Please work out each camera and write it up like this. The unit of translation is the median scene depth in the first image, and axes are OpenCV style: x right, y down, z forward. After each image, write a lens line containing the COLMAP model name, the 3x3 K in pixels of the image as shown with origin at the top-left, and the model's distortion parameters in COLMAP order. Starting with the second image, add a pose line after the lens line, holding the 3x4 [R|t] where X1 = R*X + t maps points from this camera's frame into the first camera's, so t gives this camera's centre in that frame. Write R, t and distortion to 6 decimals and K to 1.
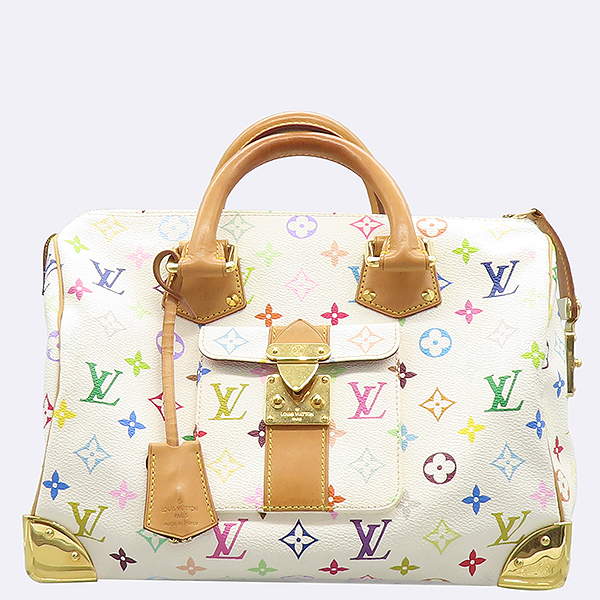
lens RADIAL K [[639.9, 0, 300.0], [0, 639.9, 264.7], [0, 0, 1]] dist [-0.005609, 0.002773]
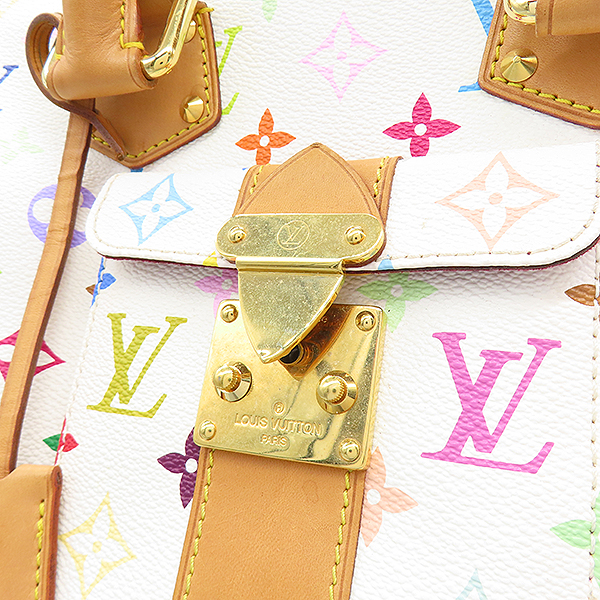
lens RADIAL K [[639.9, 0, 300.0], [0, 639.9, 264.7], [0, 0, 1]] dist [-0.005609, 0.002773]
pose [[0.962092, -0.001561, -0.272721, 0.095595], [0.073232, 0.964736, 0.252825, 0.060782], [0.262709, -0.263213, 0.928280, 0.666761]]
